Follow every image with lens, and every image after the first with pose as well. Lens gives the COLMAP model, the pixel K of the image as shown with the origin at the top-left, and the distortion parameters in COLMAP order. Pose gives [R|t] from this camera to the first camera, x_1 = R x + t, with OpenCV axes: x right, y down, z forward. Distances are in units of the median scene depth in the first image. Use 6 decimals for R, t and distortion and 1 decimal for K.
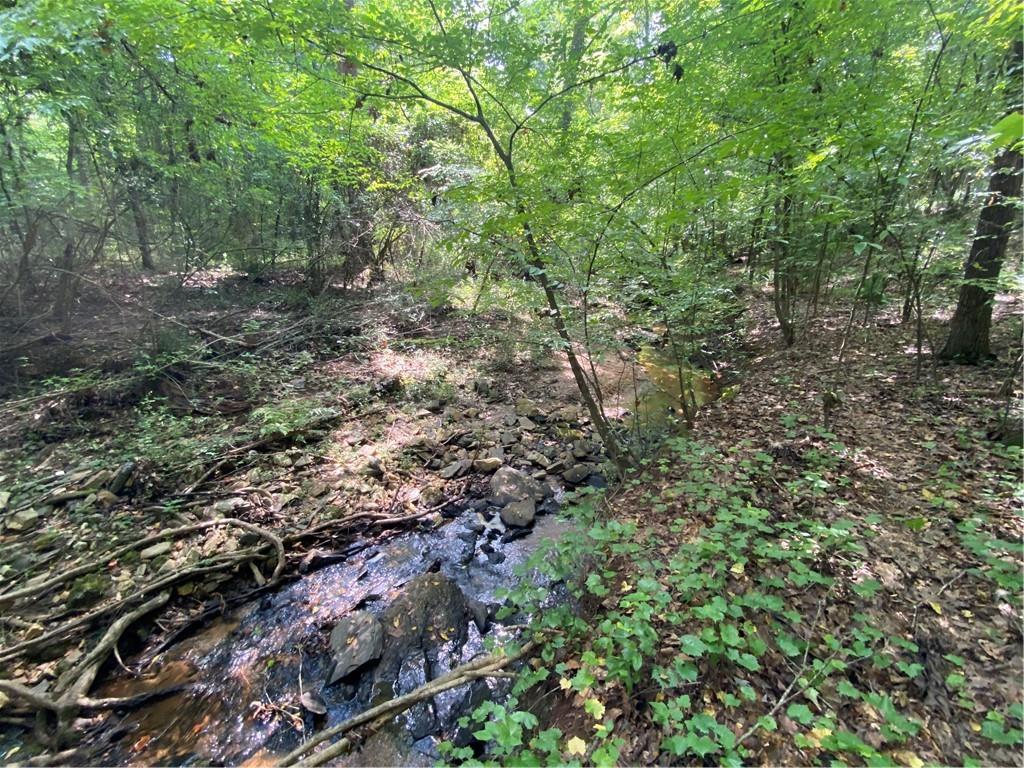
lens RADIAL K [[419.0, 0, 512.0], [0, 419.0, 384.0], [0, 0, 1]] dist [0.014947, -0.019249]
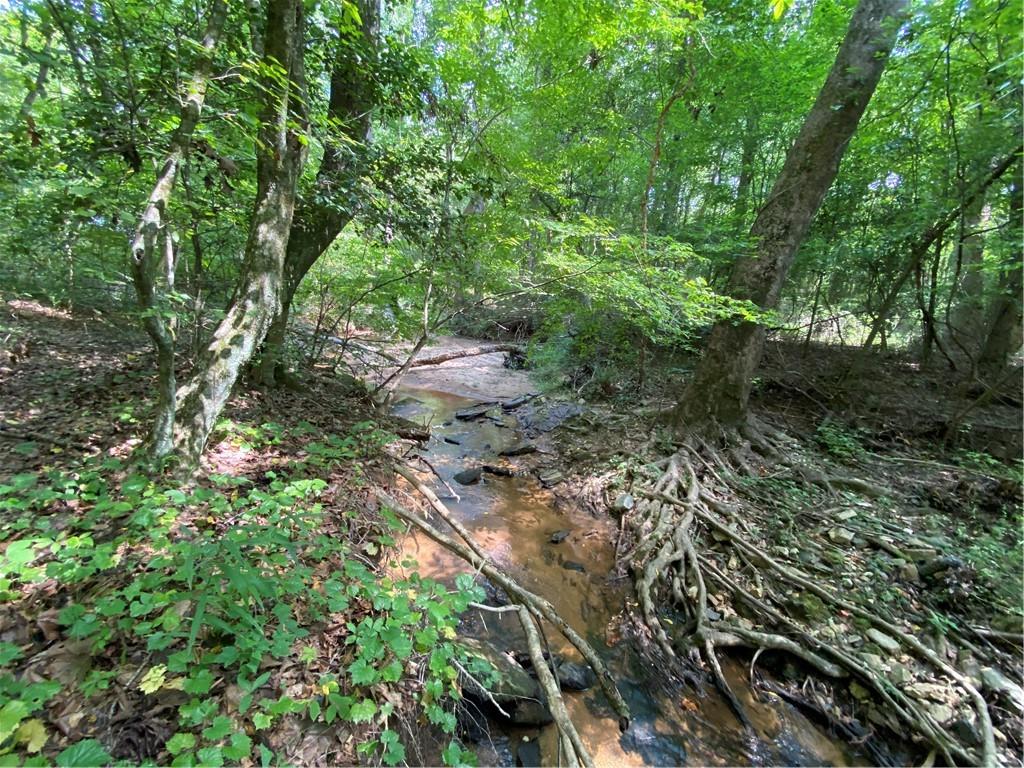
lens RADIAL K [[419.0, 0, 512.0], [0, 419.0, 384.0], [0, 0, 1]] dist [0.014947, -0.019249]
pose [[-0.352706, 0.140796, -0.925081, 0.130519], [-0.383356, 0.880099, 0.280113, -0.009698], [0.853602, 0.453433, -0.256441, 0.348362]]
